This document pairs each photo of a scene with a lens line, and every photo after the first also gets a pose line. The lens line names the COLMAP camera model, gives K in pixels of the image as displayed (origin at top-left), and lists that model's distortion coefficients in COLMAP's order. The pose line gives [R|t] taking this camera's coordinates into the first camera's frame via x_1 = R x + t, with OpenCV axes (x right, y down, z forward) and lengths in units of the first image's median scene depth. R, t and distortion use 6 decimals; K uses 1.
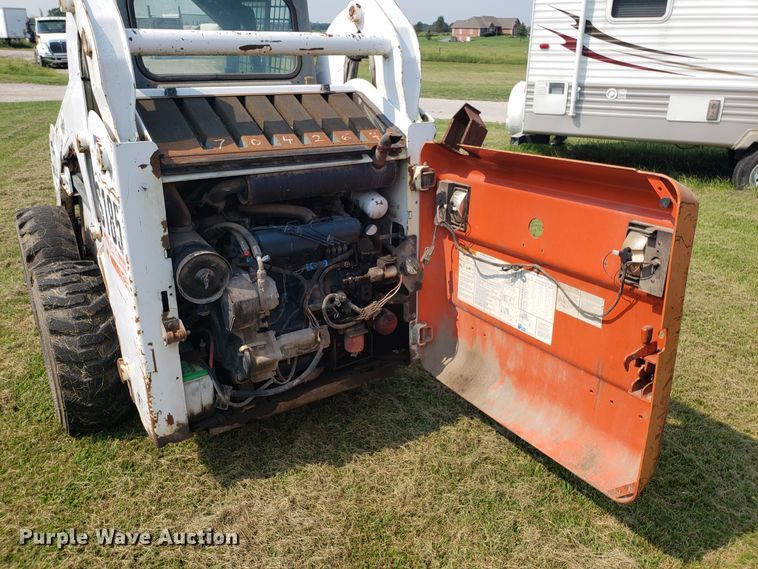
lens RADIAL K [[613.4, 0, 379.0], [0, 613.4, 285.6], [0, 0, 1]] dist [0.000195, 0.008693]
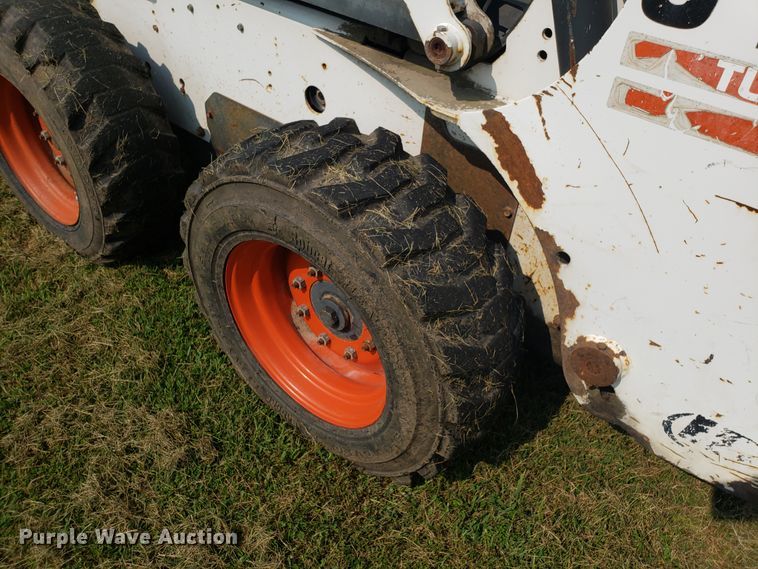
lens RADIAL K [[613.4, 0, 379.0], [0, 613.4, 285.6], [0, 0, 1]] dist [0.000195, 0.008693]
pose [[0.947167, -0.190492, 0.258045, -0.496218], [0.095014, 0.935059, 0.341520, -0.063955], [-0.306344, -0.298959, 0.903757, 0.483444]]
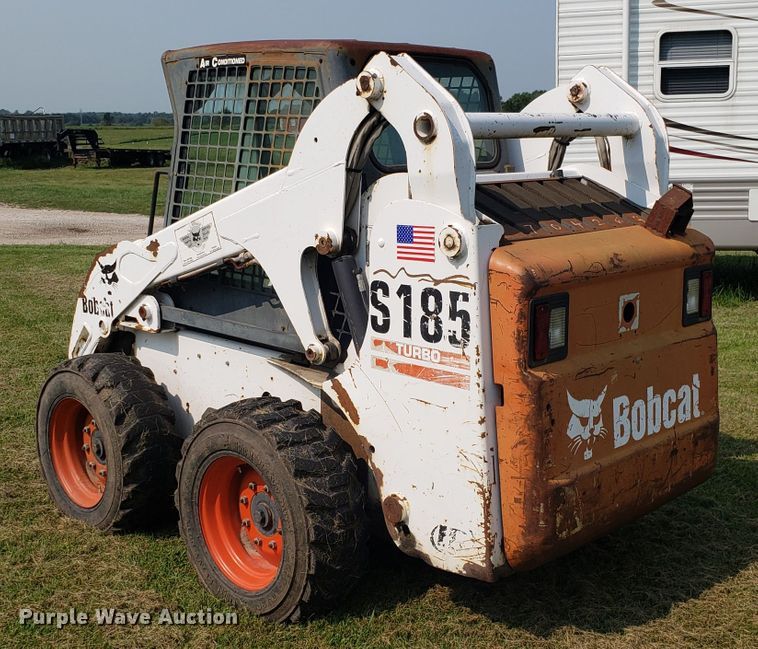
lens RADIAL K [[1062.1, 0, 370.3], [0, 1062.1, 315.5], [0, 0, 1]] dist [0.357471, -1.648096]
pose [[0.977097, -0.063177, 0.203199, -0.530414], [0.105329, 0.973317, -0.203864, 0.127623], [-0.184897, 0.220598, 0.957679, -0.302457]]
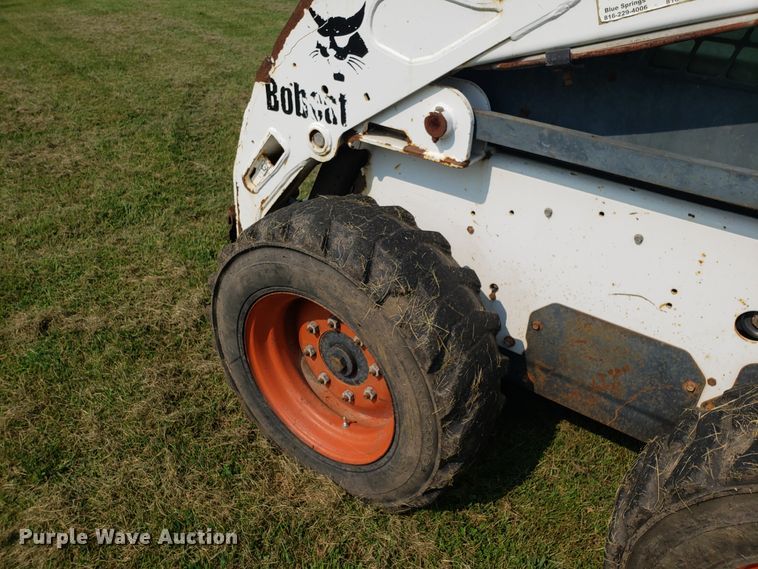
lens RADIAL K [[611.8, 0, 376.5], [0, 611.8, 293.9], [0, 0, 1]] dist [-0.000217, -0.000092]
pose [[0.931094, -0.199025, 0.305700, -0.702267], [0.140090, 0.968874, 0.204101, -0.161007], [-0.336806, -0.147212, 0.929995, 0.685513]]
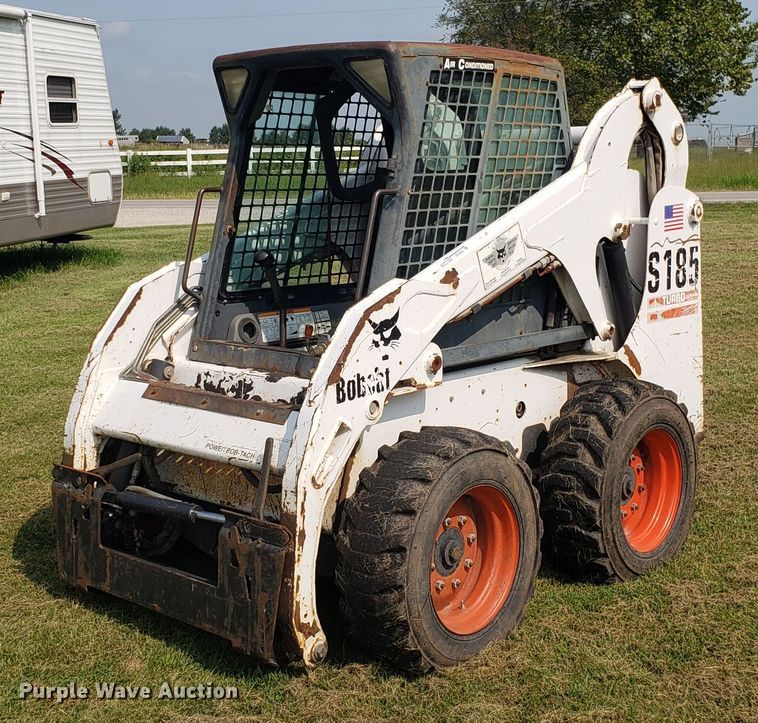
lens RADIAL K [[1225.5, 0, 379.2], [0, 1225.5, 292.2], [0, 0, 1]] dist [0.267619, -1.072335]
pose [[-0.278717, -0.126415, 0.952017, -1.676800], [0.375324, 0.898124, 0.229141, -0.545819], [-0.883996, 0.421180, -0.202876, 1.302979]]
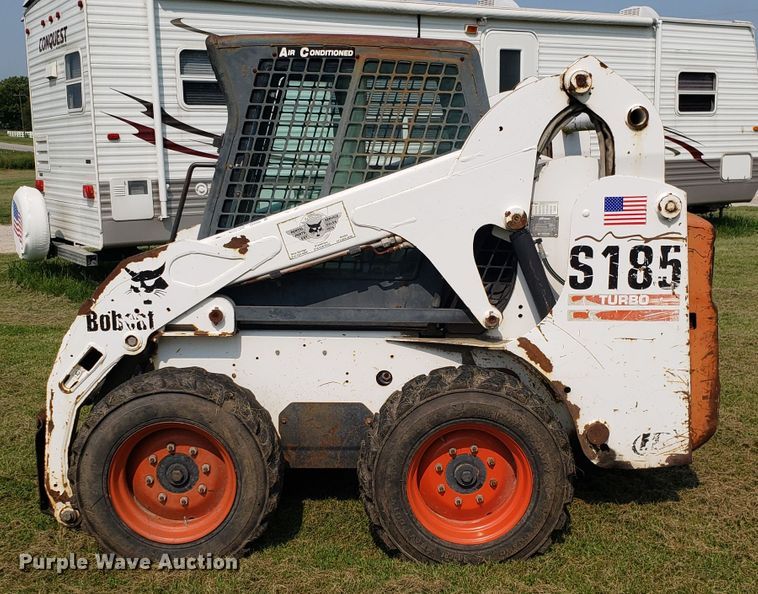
lens RADIAL K [[965.3, 0, 389.8], [0, 965.3, 296.6], [0, 0, 1]] dist [0.313450, -1.237252]
pose [[0.502227, -0.154840, 0.850760, -1.388217], [0.337139, 0.941046, -0.027750, -0.101607], [-0.796308, 0.300761, 0.524821, 0.276031]]
